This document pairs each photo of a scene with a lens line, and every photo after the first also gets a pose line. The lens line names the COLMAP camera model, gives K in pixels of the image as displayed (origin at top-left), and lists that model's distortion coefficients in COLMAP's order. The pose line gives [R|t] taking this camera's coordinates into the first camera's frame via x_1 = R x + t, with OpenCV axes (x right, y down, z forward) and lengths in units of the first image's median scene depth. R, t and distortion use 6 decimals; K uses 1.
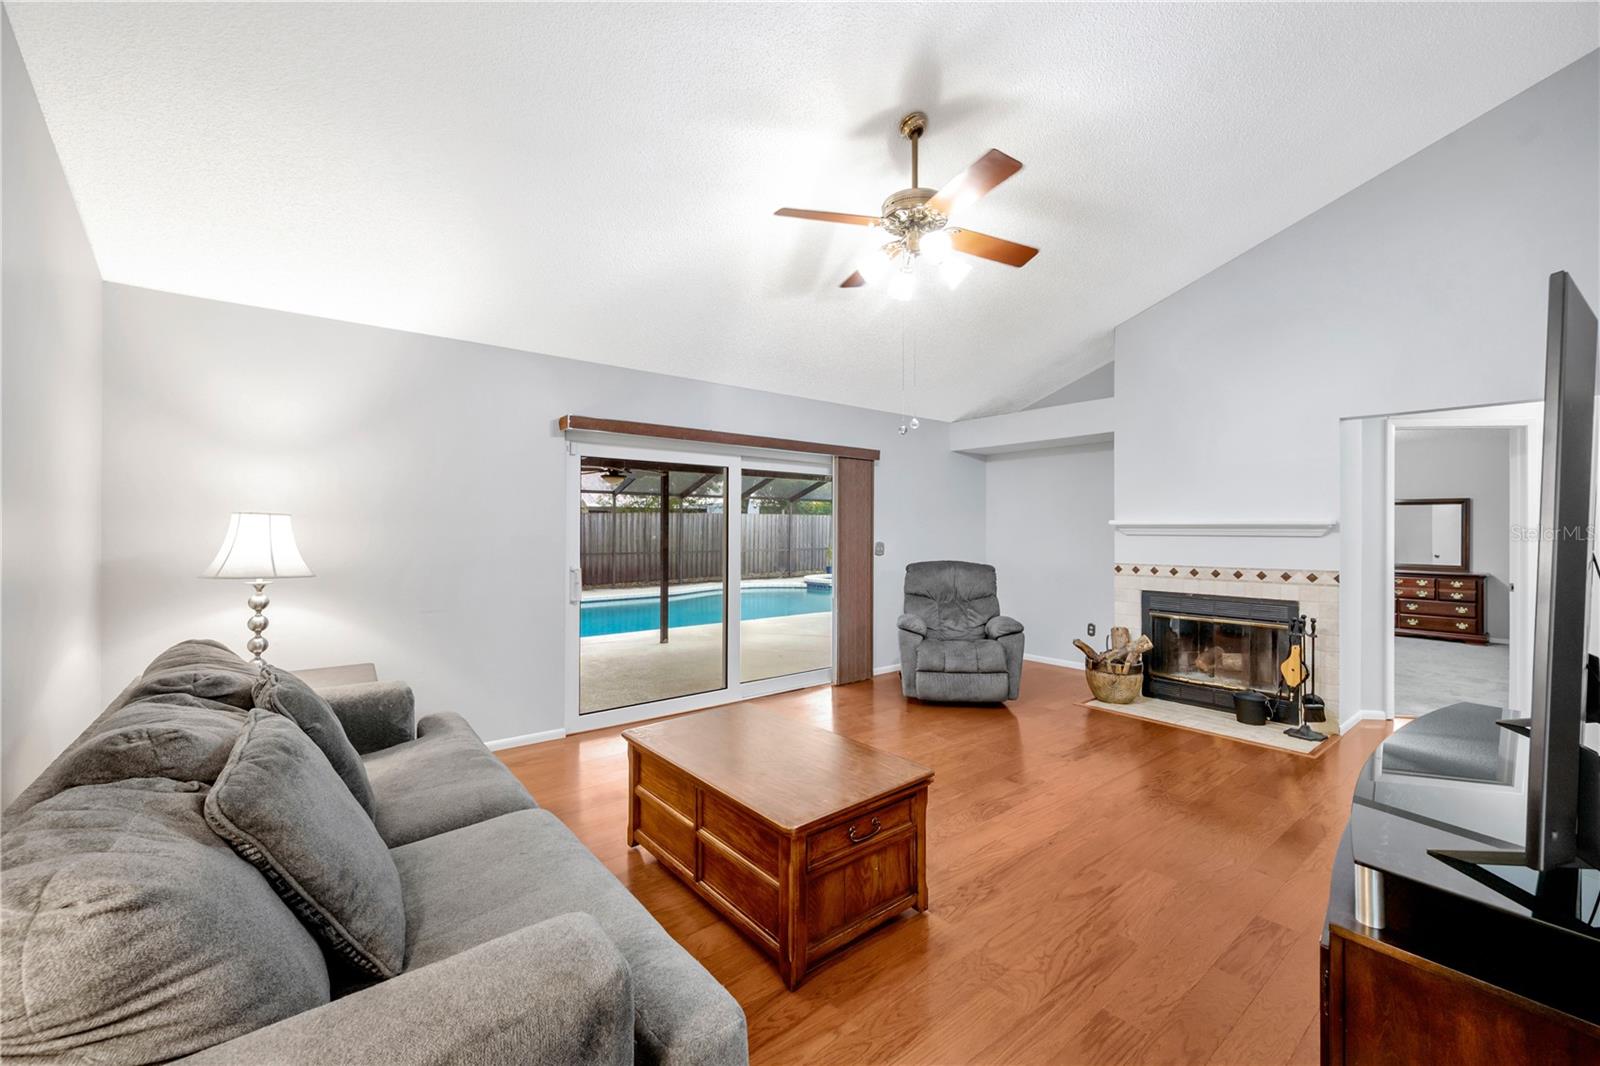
lens RADIAL K [[626.9, 0, 798.9], [0, 626.9, 534.0], [0, 0, 1]] dist [-0.002107, 0.000027]
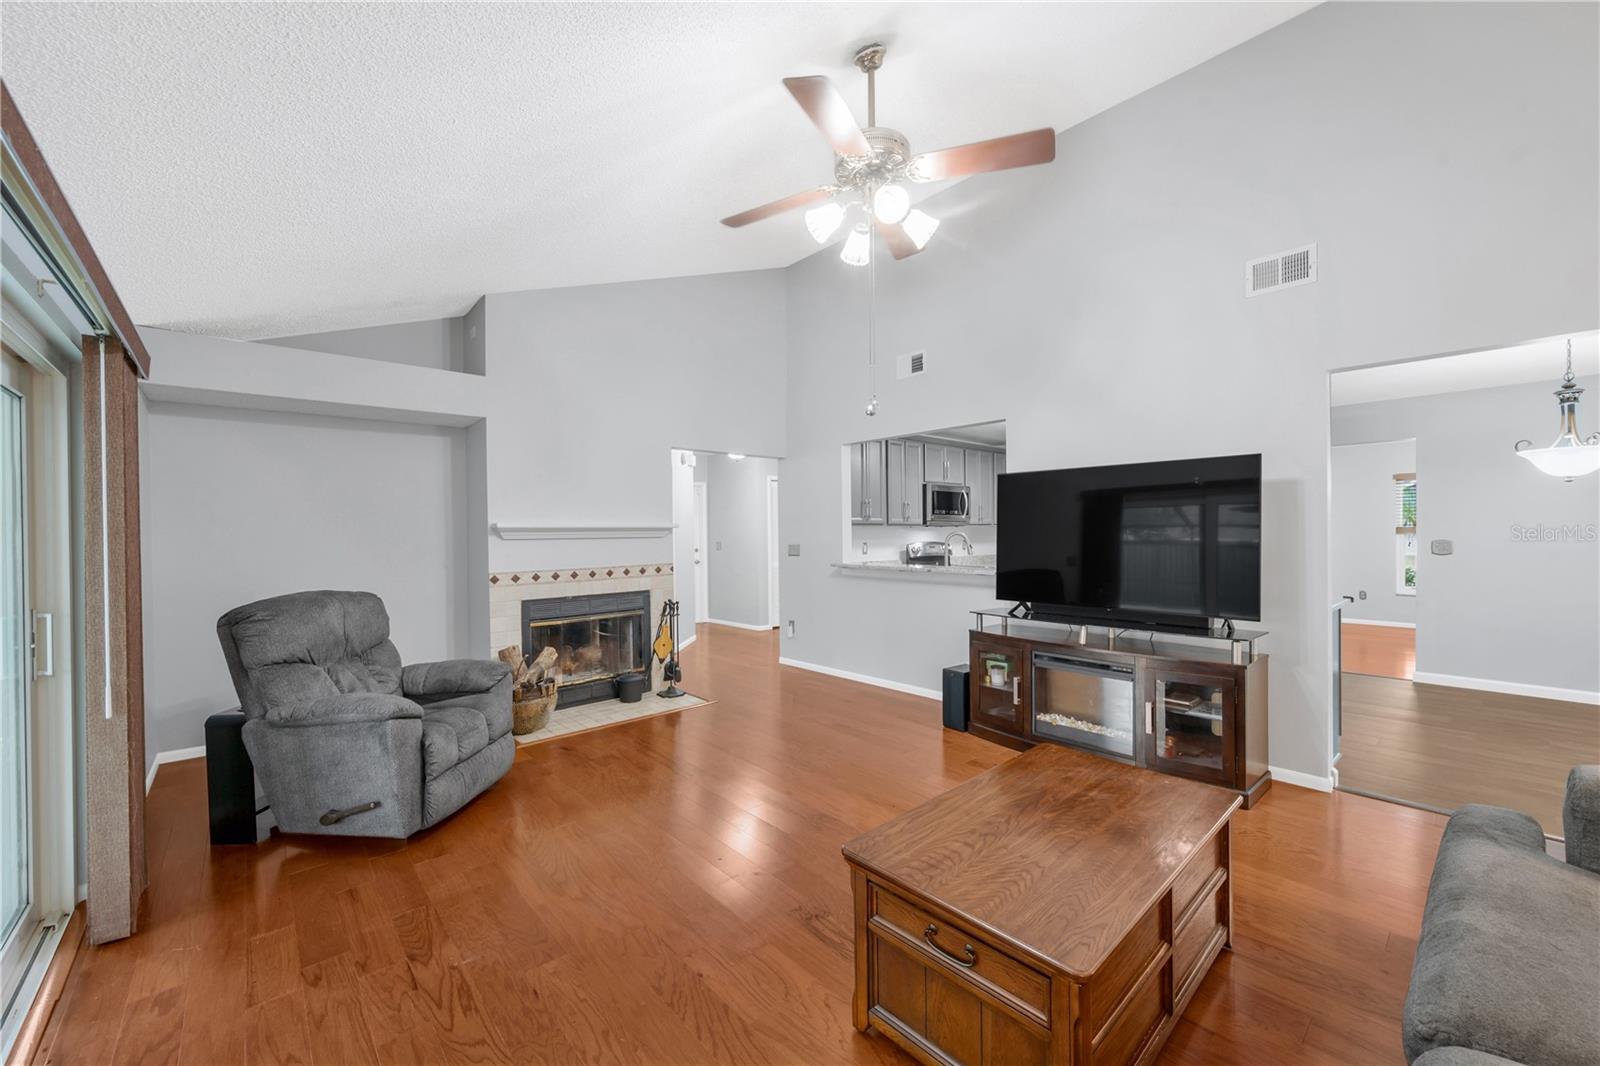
lens RADIAL K [[626.9, 0, 798.9], [0, 626.9, 534.0], [0, 0, 1]] dist [-0.002107, 0.000027]
pose [[-0.055377, -0.006519, 0.998444, -0.394192], [0.017764, 0.999814, 0.007513, -0.005909], [-0.998307, 0.018153, -0.055251, 0.680874]]
